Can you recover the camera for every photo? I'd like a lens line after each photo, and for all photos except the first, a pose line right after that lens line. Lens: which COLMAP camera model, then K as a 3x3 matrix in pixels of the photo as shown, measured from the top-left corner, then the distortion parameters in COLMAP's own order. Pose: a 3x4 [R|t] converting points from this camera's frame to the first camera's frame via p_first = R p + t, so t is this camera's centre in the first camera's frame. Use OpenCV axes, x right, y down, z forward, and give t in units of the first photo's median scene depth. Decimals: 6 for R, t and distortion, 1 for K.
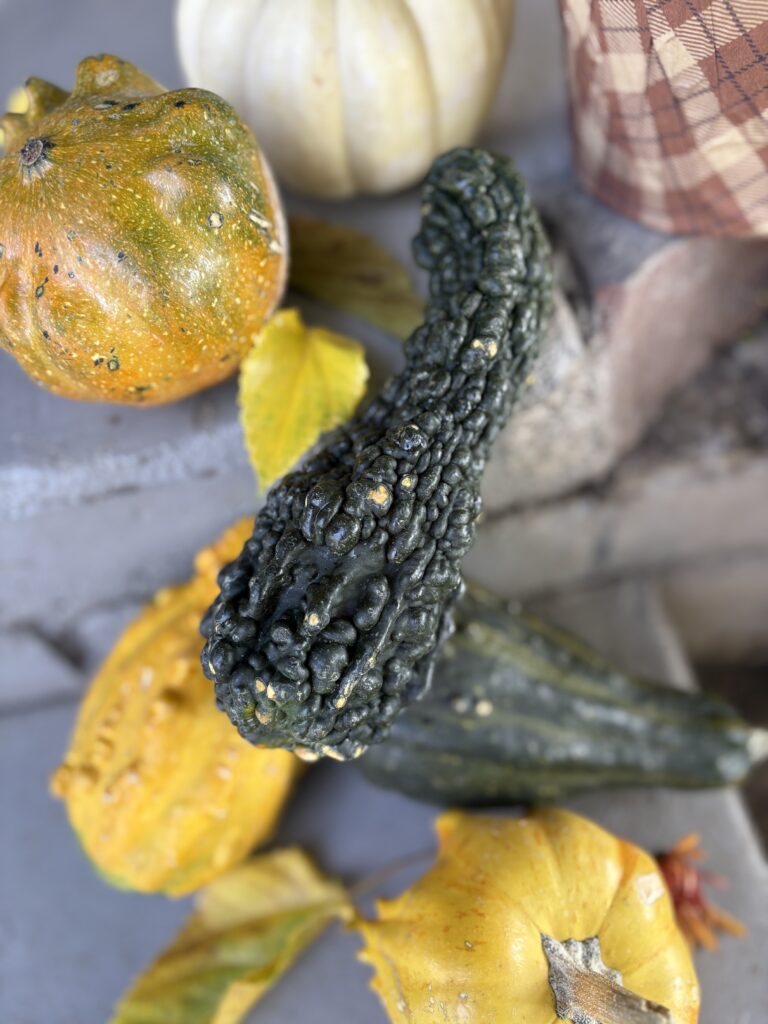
lens RADIAL K [[816.0, 0, 384.0], [0, 816.0, 512.0], [0, 0, 1]] dist [0.036113, -0.073224]
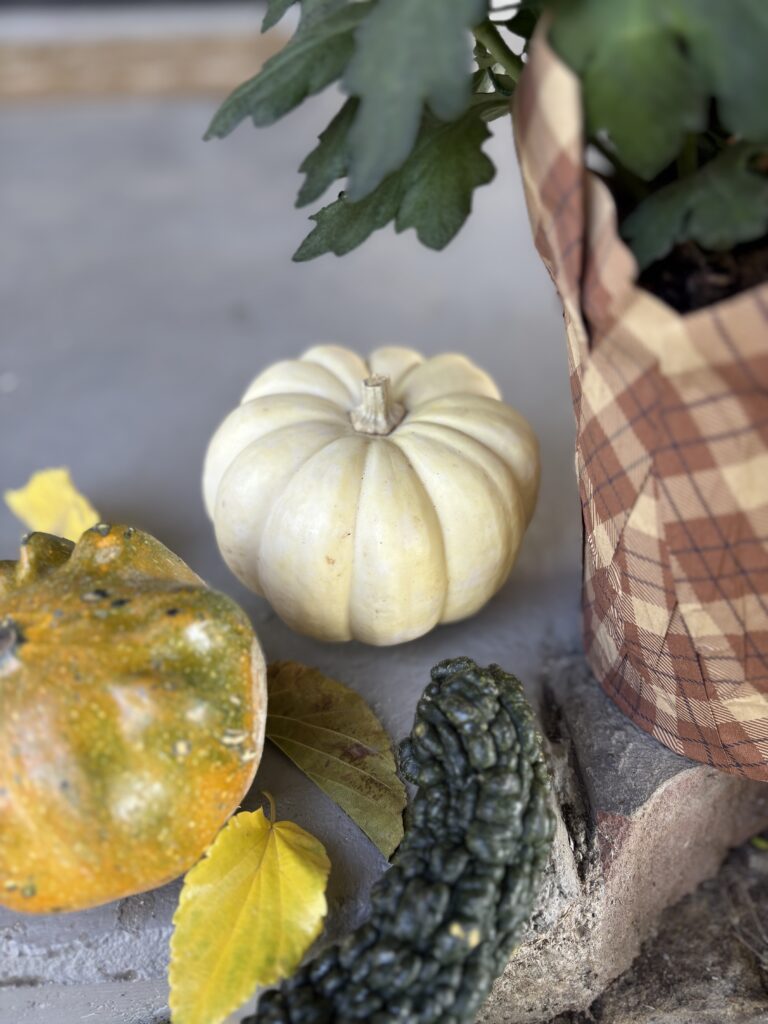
lens RADIAL K [[816.0, 0, 384.0], [0, 816.0, 512.0], [0, 0, 1]] dist [0.036113, -0.073224]
pose [[0.988140, 0.152821, -0.014999, -0.013005], [-0.150698, 0.946351, -0.285848, -0.344713], [-0.029489, 0.284718, 0.958158, 0.059876]]
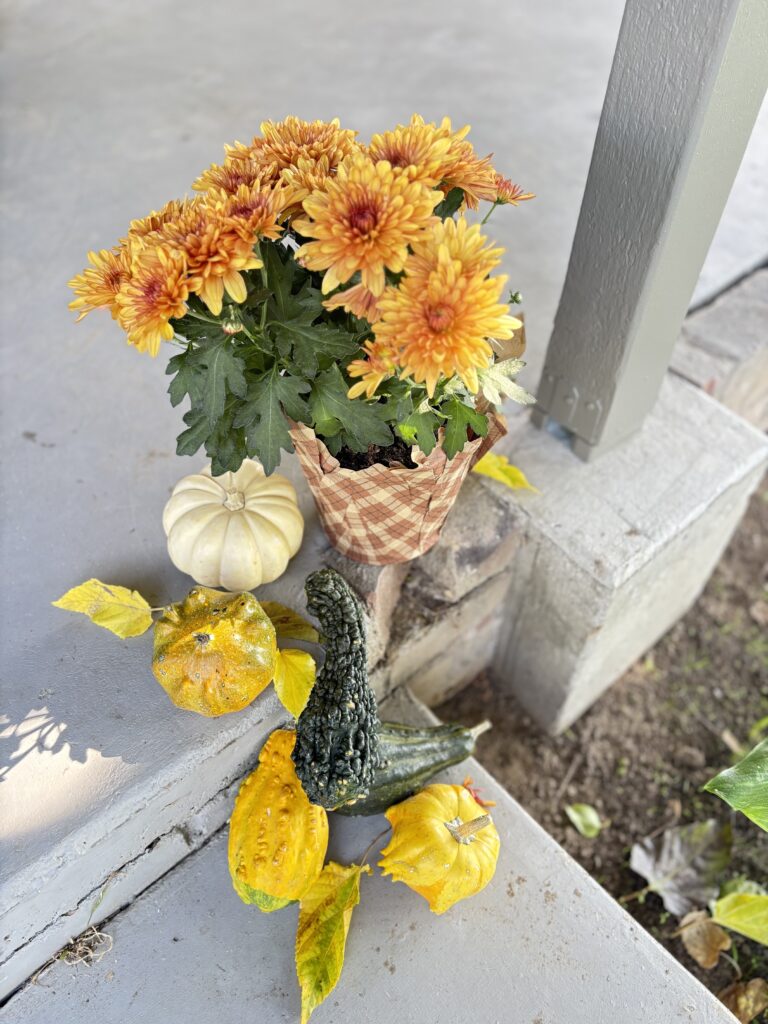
lens RADIAL K [[787.3, 0, 379.6], [0, 787.3, 475.5], [0, 0, 1]] dist [0.046459, -0.000706]
pose [[0.845995, -0.269859, 0.459858, -0.936493], [0.347402, 0.933246, -0.091454, -0.459166], [-0.404481, 0.237125, 0.883270, -1.669796]]
